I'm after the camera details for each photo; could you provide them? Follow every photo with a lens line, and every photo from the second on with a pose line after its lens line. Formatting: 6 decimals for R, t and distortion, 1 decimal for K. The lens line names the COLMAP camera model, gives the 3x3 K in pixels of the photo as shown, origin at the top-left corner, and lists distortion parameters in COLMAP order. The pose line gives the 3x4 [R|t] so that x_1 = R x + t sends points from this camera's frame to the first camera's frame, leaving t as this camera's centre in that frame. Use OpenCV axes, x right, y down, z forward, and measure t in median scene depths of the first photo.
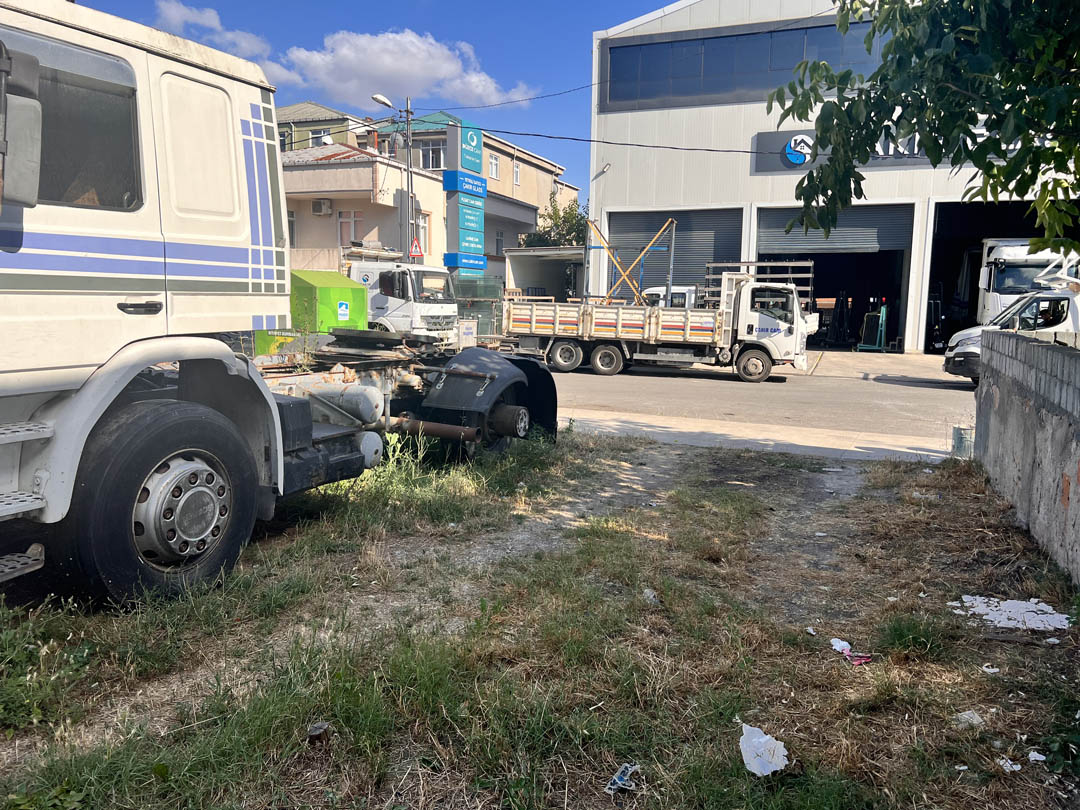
lens RADIAL K [[810.7, 0, 538.7], [0, 810.7, 394.8], [0, 0, 1]] dist [0.067954, -0.081929]
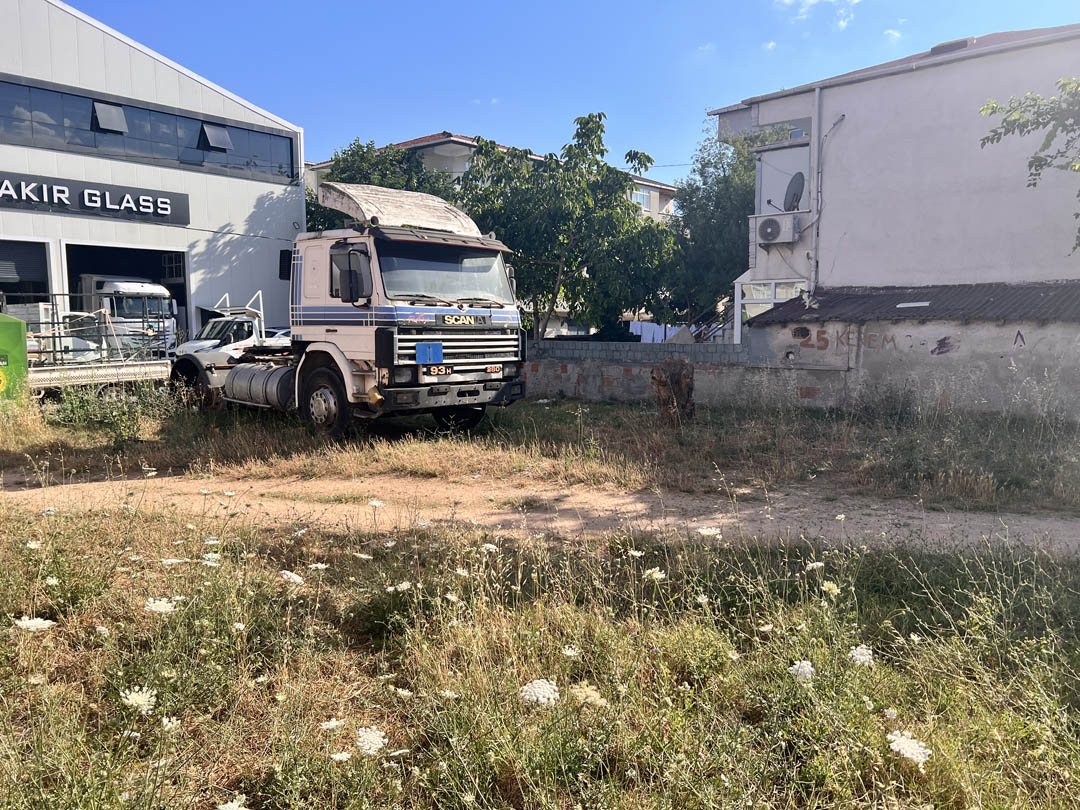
lens RADIAL K [[810.7, 0, 550.4], [0, 810.7, 406.7], [0, 0, 1]] dist [0.067954, -0.081929]
pose [[0.301871, -0.114478, 0.946451, -0.587761], [0.123278, 0.989116, 0.080319, -0.004870], [-0.945345, 0.092431, 0.312698, -0.050817]]
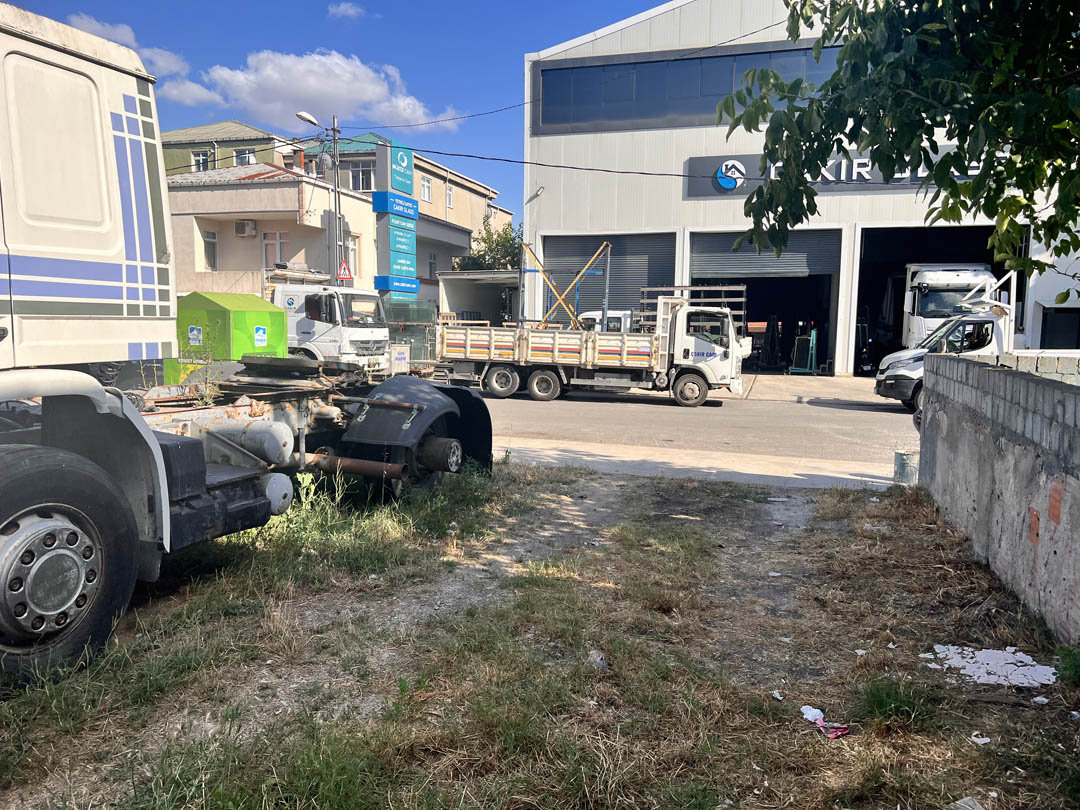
lens RADIAL K [[810.7, 0, 537.6], [0, 810.7, 409.8], [0, 0, 1]] dist [0.067954, -0.081929]
pose [[0.996992, -0.010632, 0.076777, 0.001457], [0.011505, 0.999874, -0.010929, -0.002574], [-0.076651, 0.011780, 0.996988, 0.022888]]
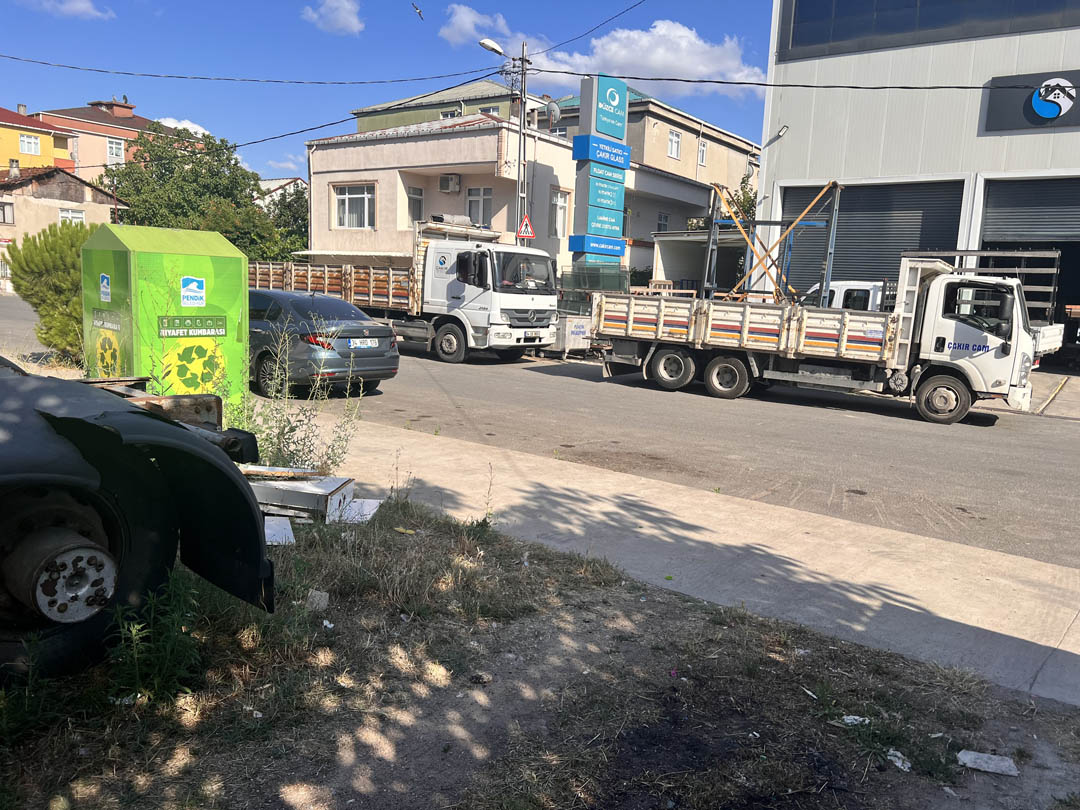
lens RADIAL K [[810.7, 0, 550.5], [0, 810.7, 408.4], [0, 0, 1]] dist [0.067954, -0.081929]
pose [[0.970238, 0.063696, -0.233625, 0.092750], [-0.058689, 0.997874, 0.028330, -0.023841], [0.234933, -0.013776, 0.971914, 0.227559]]
